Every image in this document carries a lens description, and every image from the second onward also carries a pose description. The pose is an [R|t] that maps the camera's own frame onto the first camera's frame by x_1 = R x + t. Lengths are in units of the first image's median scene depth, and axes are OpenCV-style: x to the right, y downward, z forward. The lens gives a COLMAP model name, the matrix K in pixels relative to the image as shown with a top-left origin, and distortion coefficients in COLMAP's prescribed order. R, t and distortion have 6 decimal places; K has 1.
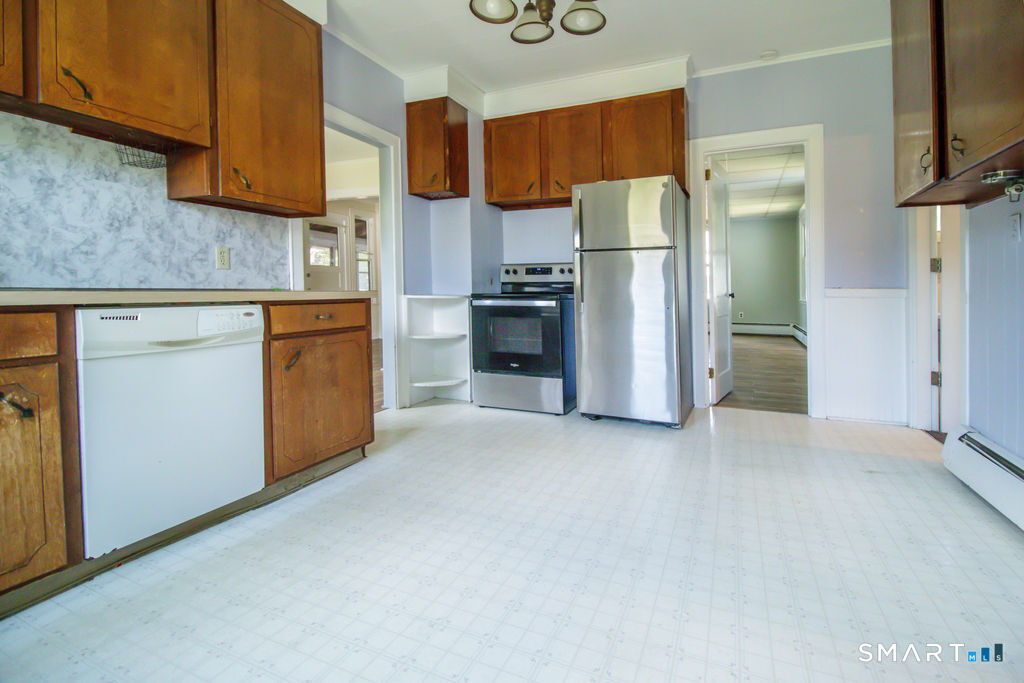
lens RADIAL K [[486.0, 0, 521.9], [0, 486.0, 323.6], [0, 0, 1]] dist [0.028340, -0.018426]
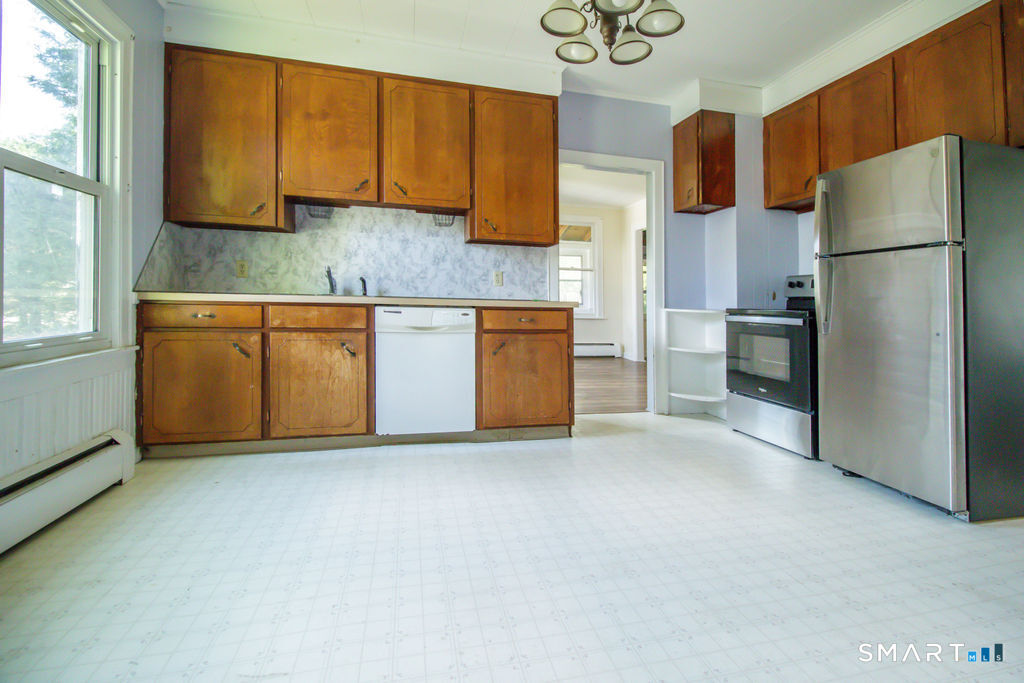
lens RADIAL K [[465.5, 0, 512.0], [0, 465.5, 341.5], [0, 0, 1]] dist [0.026354, -0.015015]
pose [[0.607412, 0.079859, -0.790363, 0.589995], [-0.076679, 0.996182, 0.041726, -0.005474], [0.790678, 0.035259, 0.611217, 0.182579]]
